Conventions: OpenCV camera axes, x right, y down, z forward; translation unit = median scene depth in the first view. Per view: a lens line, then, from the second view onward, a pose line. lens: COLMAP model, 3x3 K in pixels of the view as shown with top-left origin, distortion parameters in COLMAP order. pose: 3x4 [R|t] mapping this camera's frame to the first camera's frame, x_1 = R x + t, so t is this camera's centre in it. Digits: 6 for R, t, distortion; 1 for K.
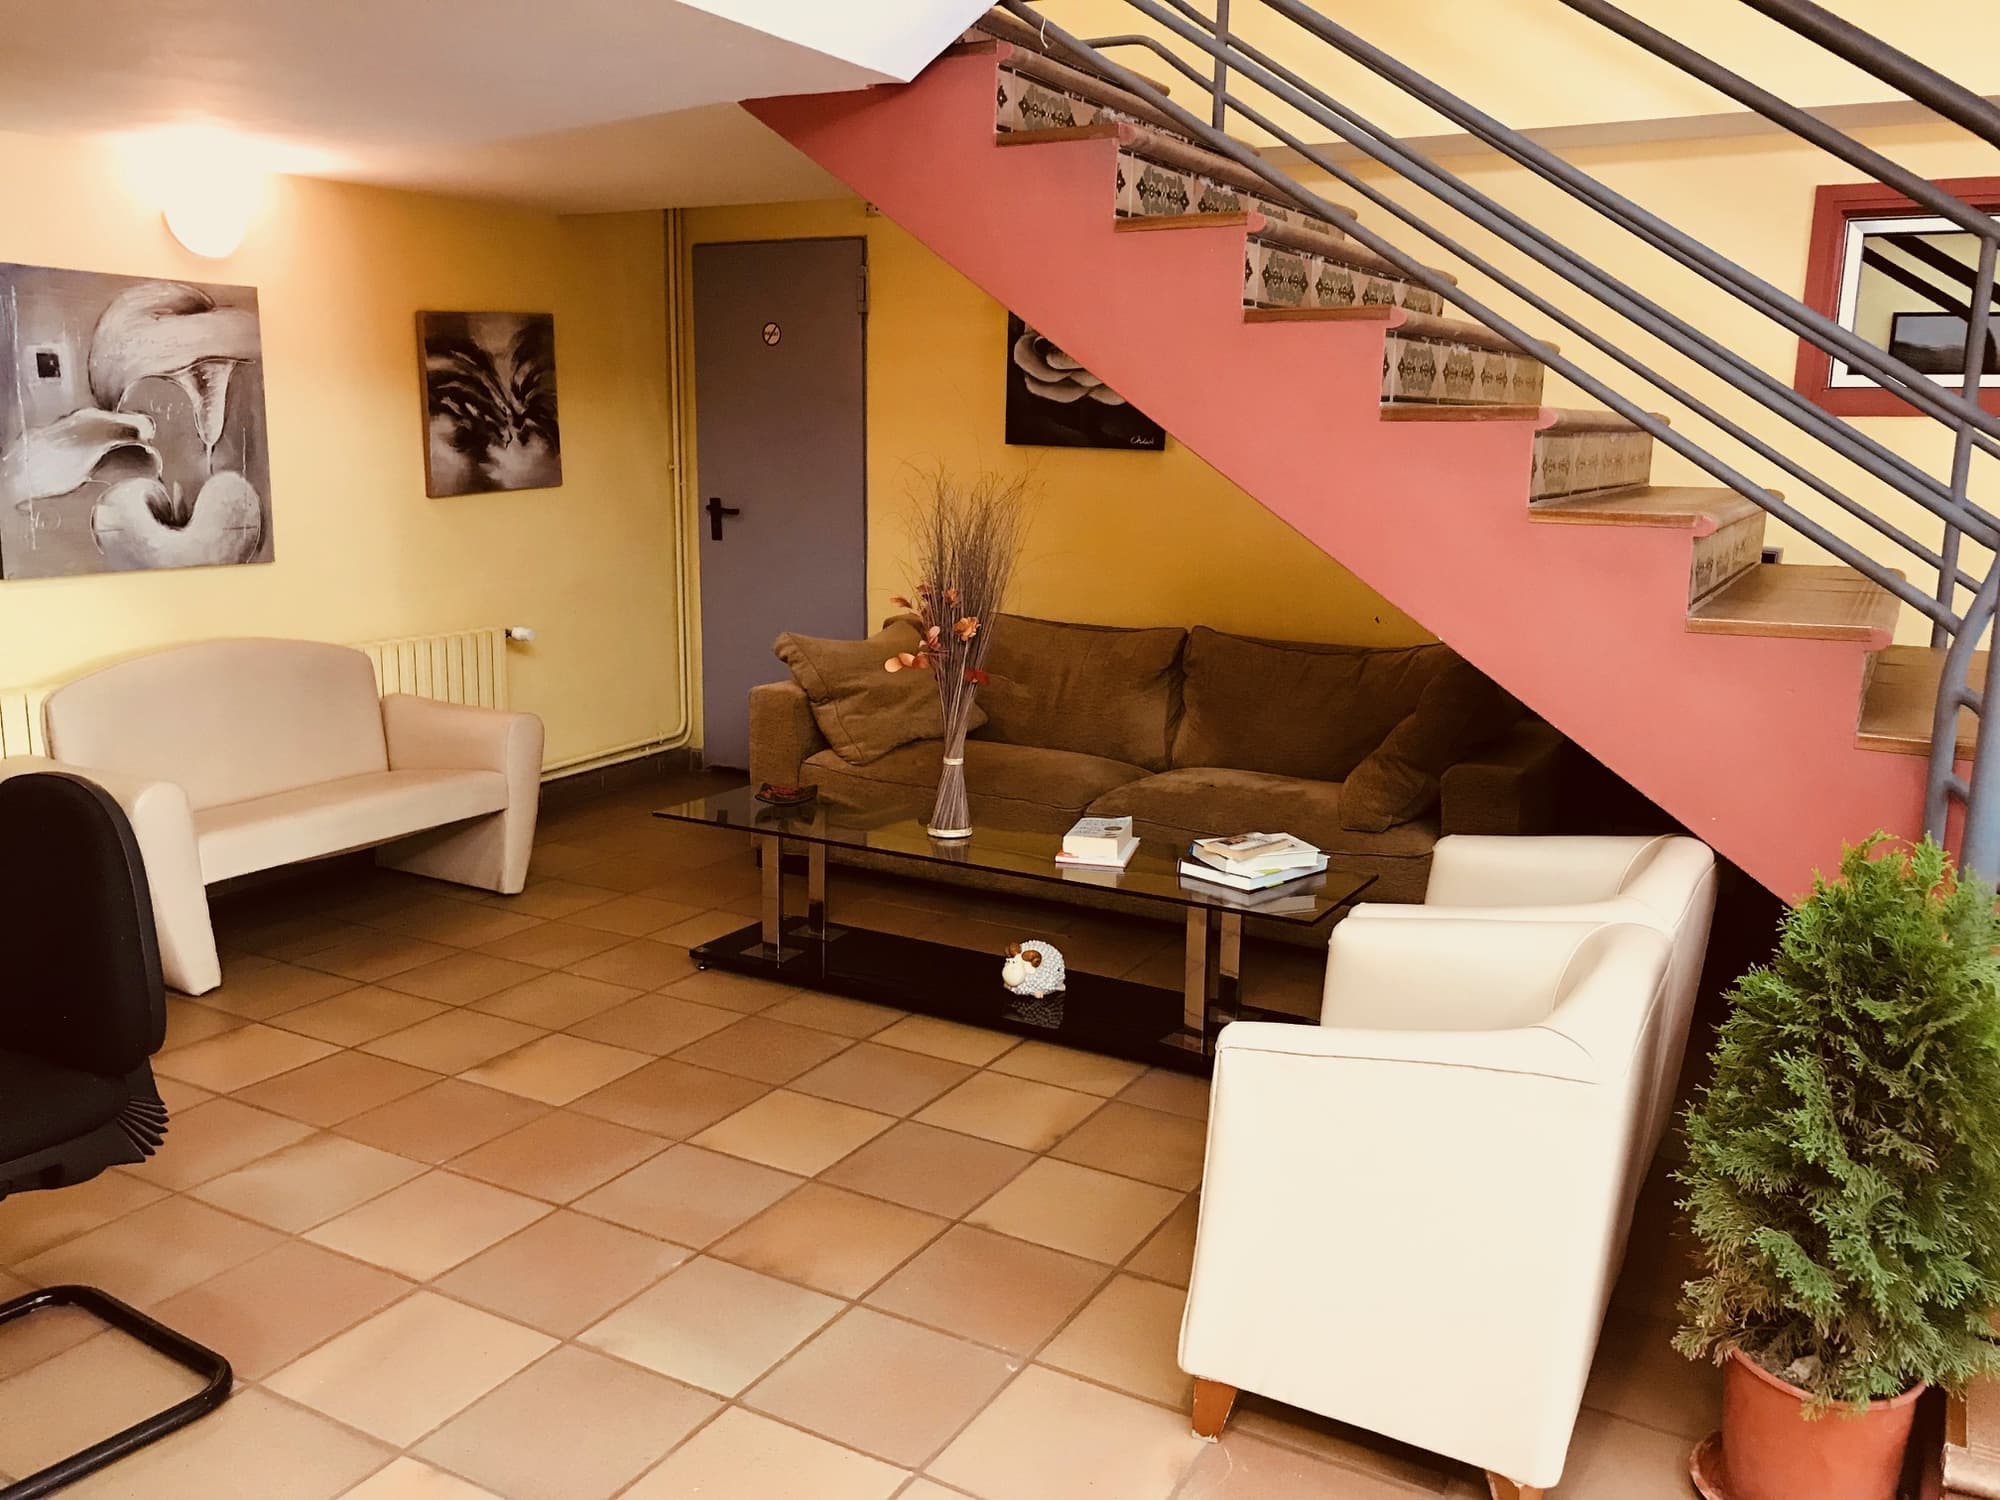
lens RADIAL K [[1627.0, 0, 1006.1], [0, 1627.0, 733.5], [0, 0, 1]] dist [0.032519, -0.033262]
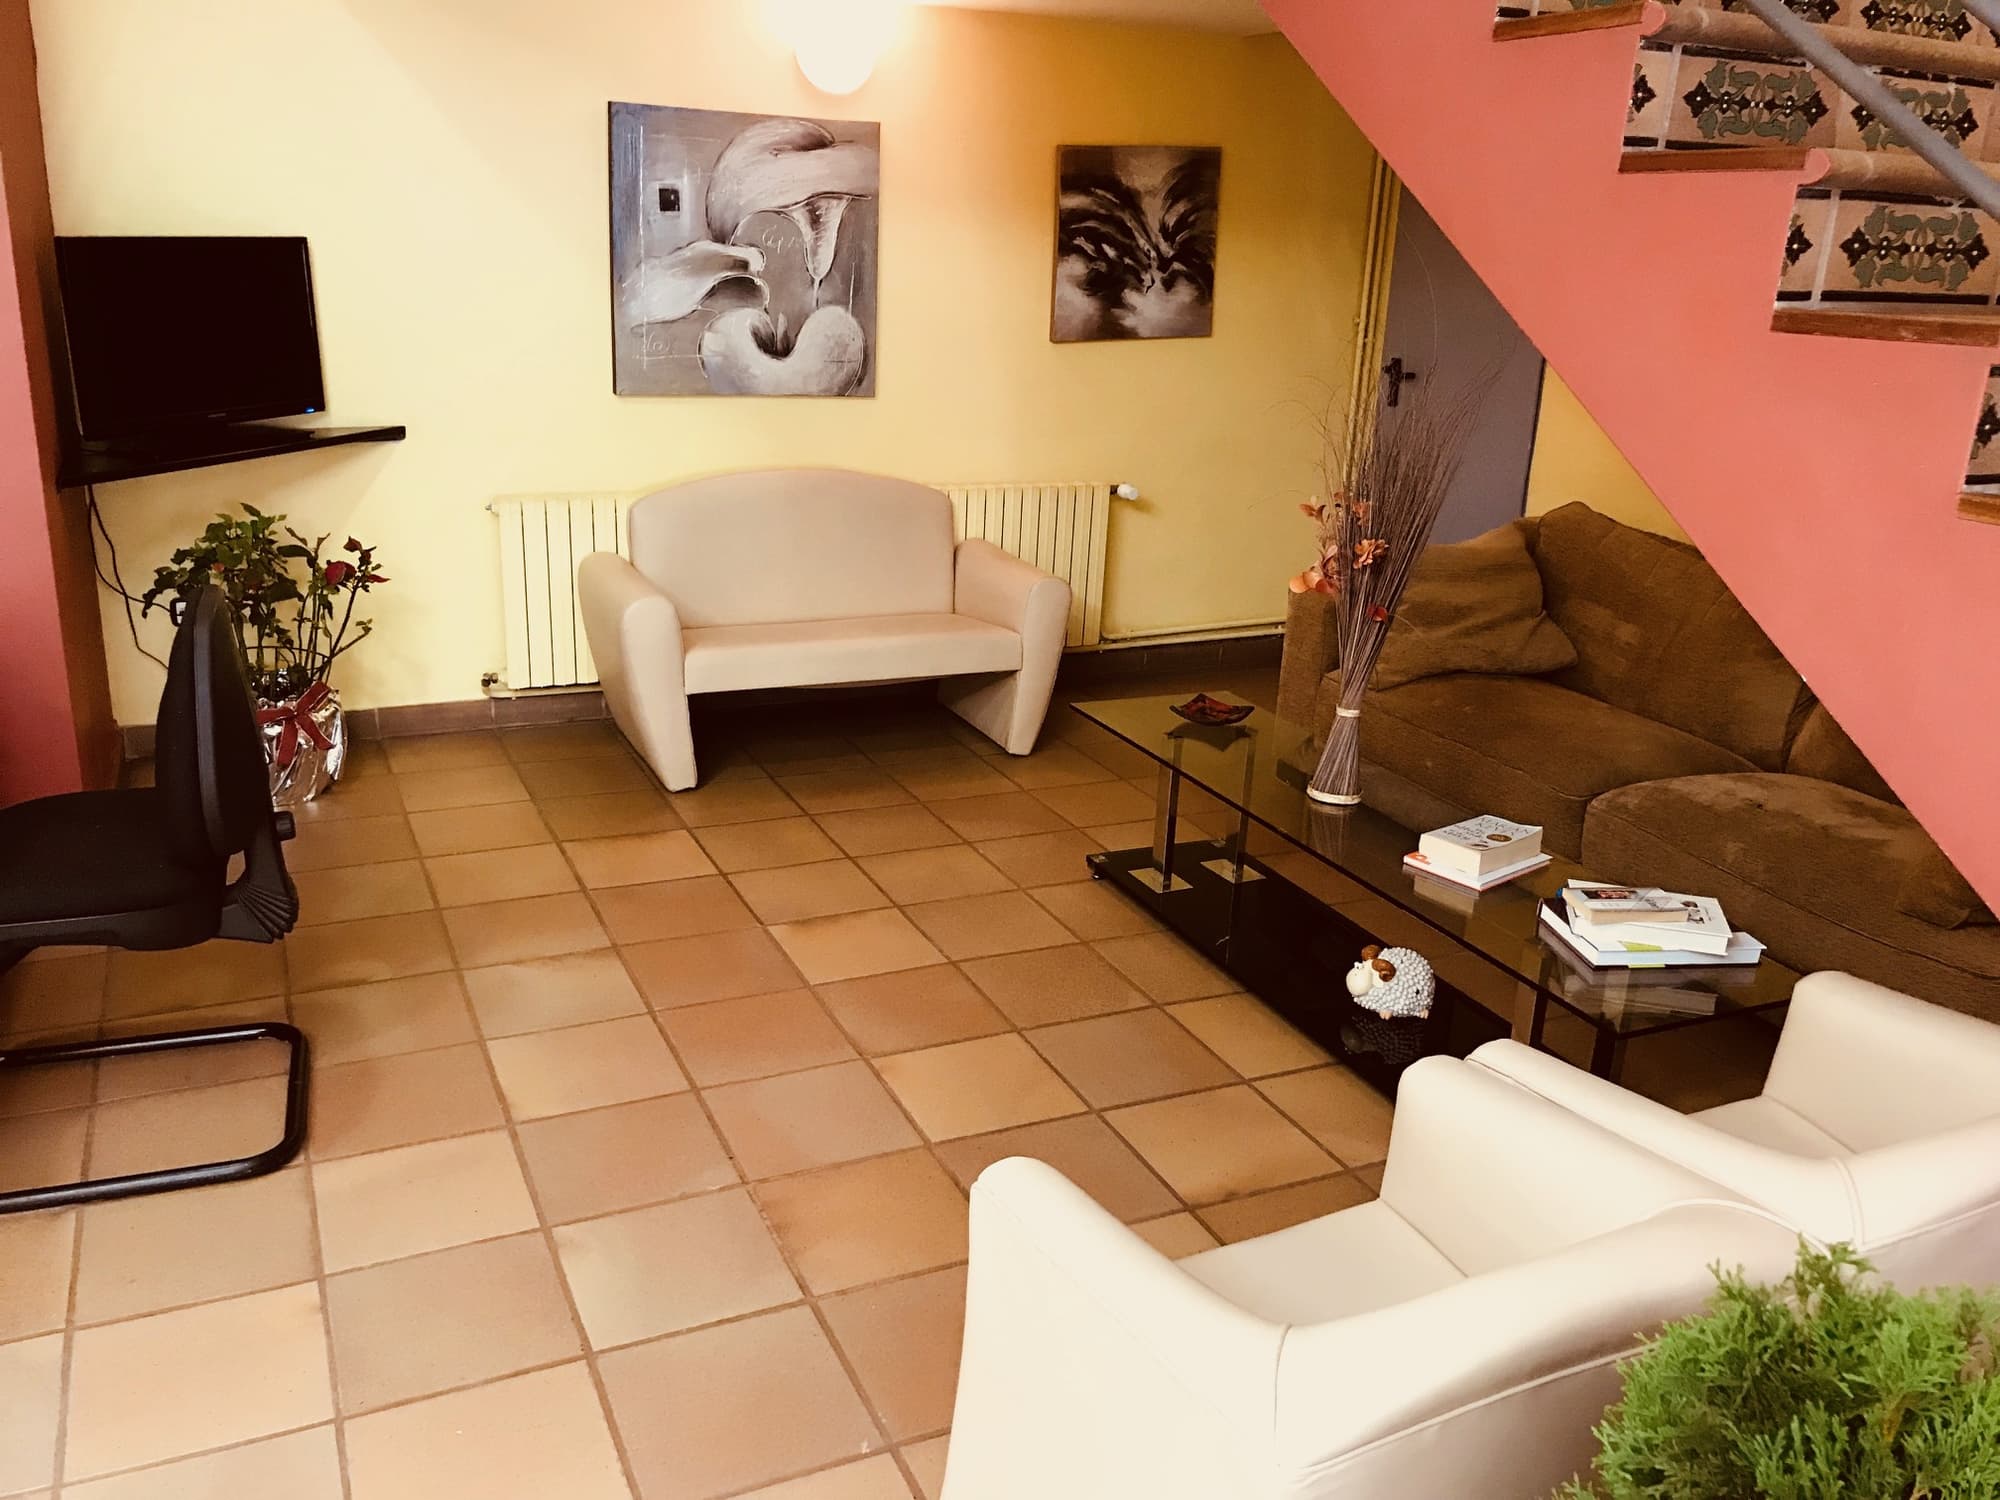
lens RADIAL K [[1627.0, 0, 1015.0], [0, 1627.0, 743.9], [0, 0, 1]] dist [0.032519, -0.033262]
pose [[0.816979, 0.199047, -0.541226, 0.246447], [-0.141629, 0.979052, 0.146279, -0.056561], [0.559005, -0.042853, 0.828056, 0.195068]]
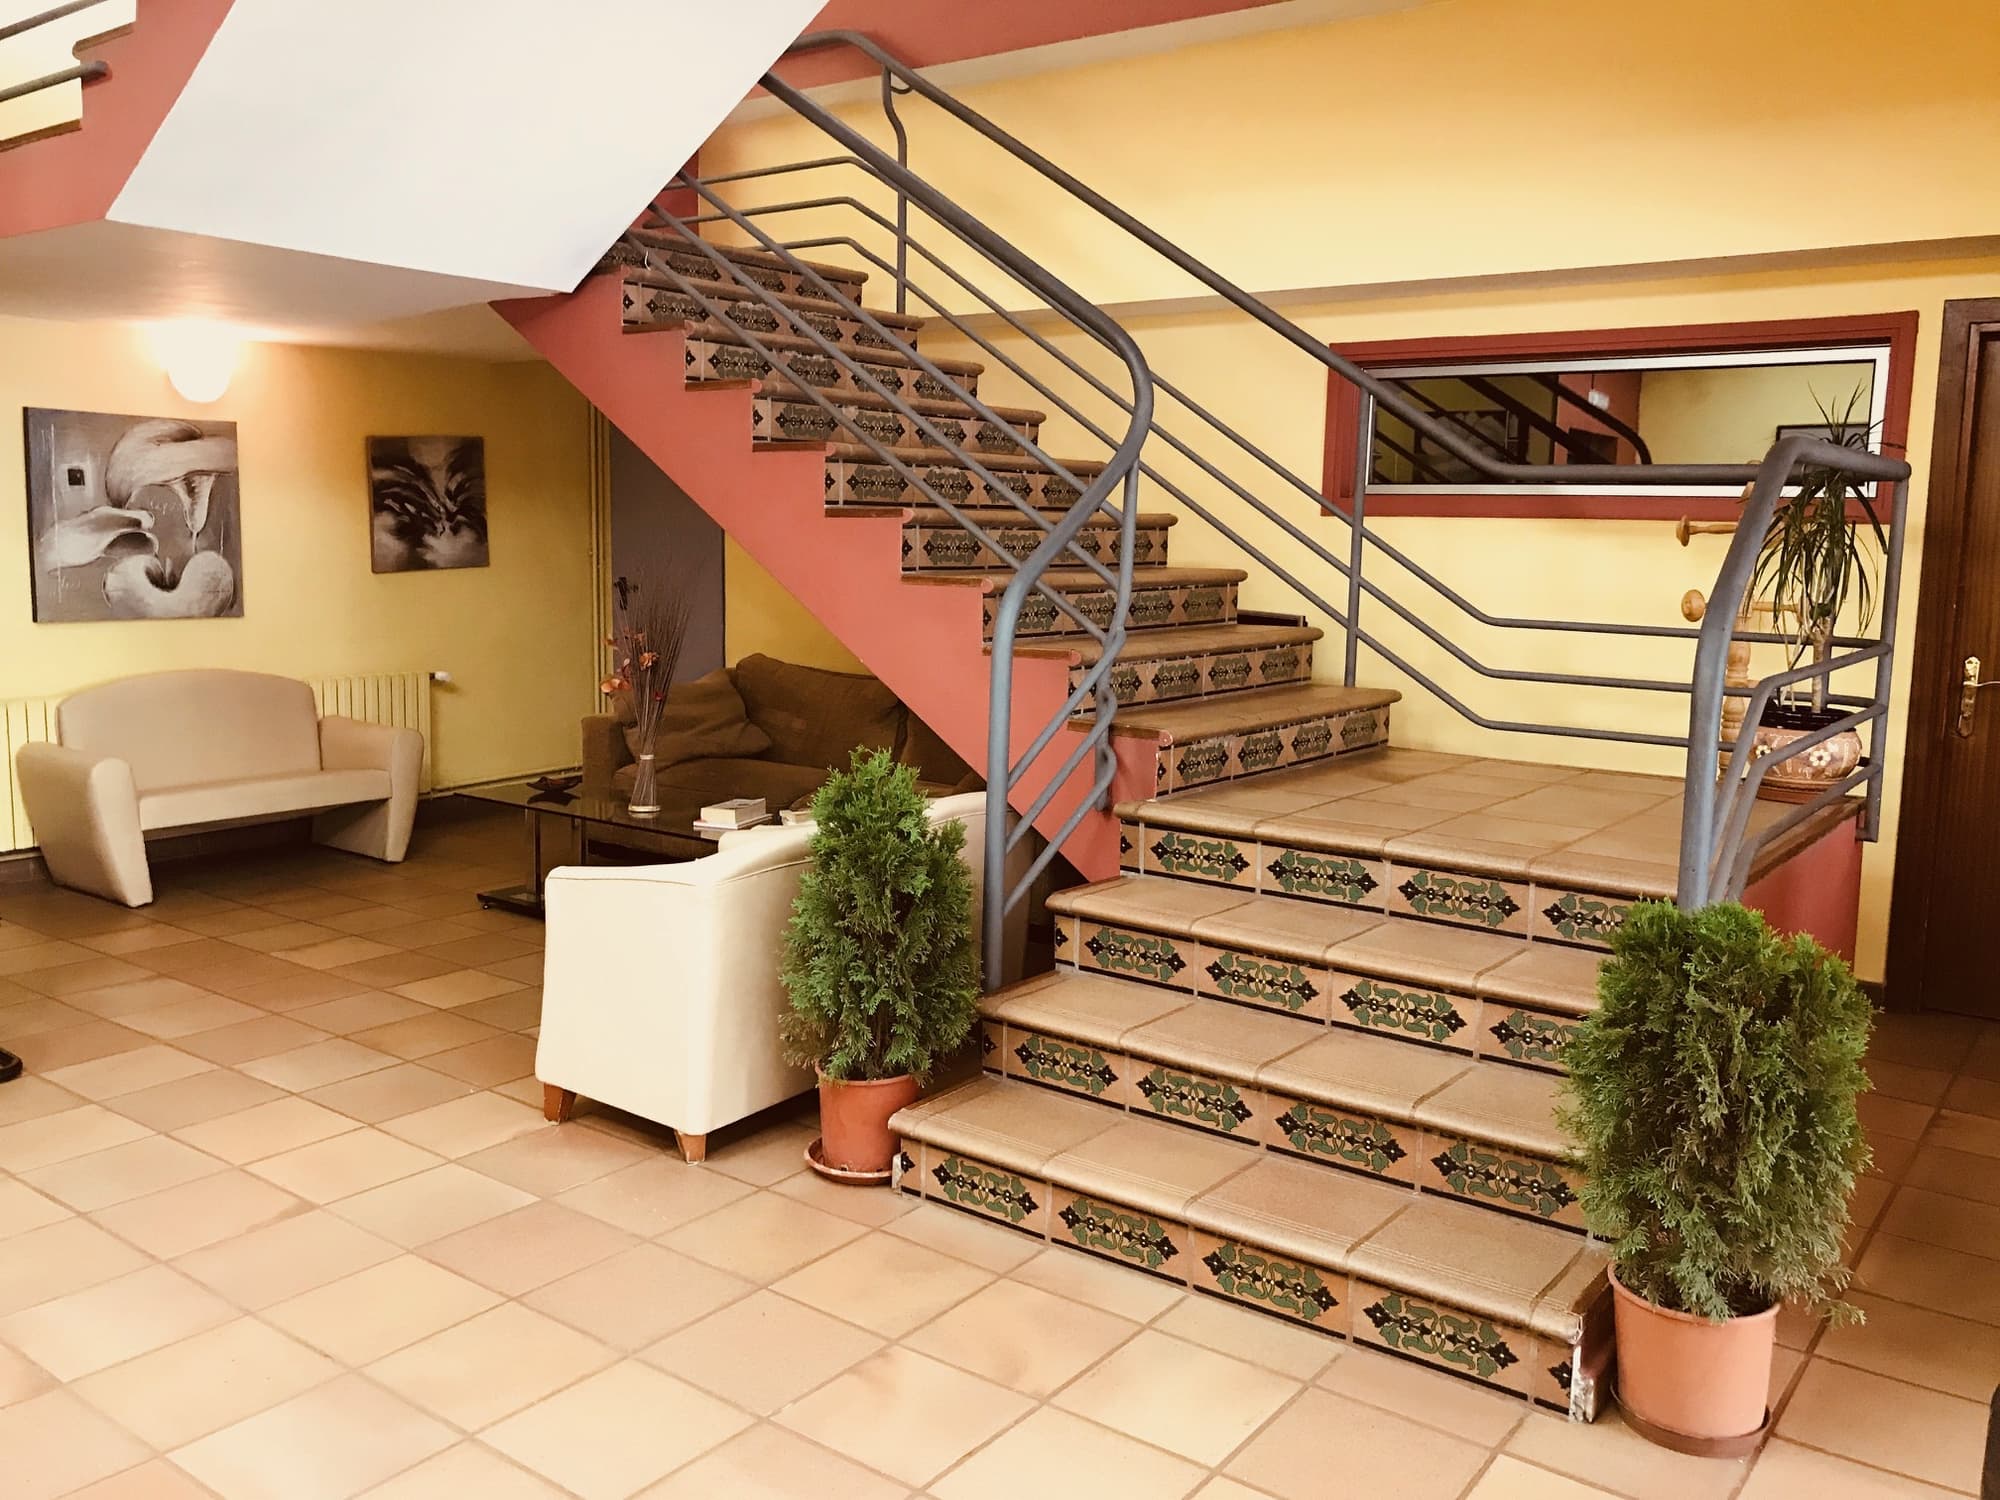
lens RADIAL K [[1627.0, 0, 994.0], [0, 1627.0, 738.4], [0, 0, 1]] dist [0.032519, -0.033262]
pose [[0.991354, 0.020962, -0.129527, 0.390695], [-0.028367, 0.998050, -0.055593, 0.061288], [0.128109, 0.058786, 0.990016, -0.305260]]
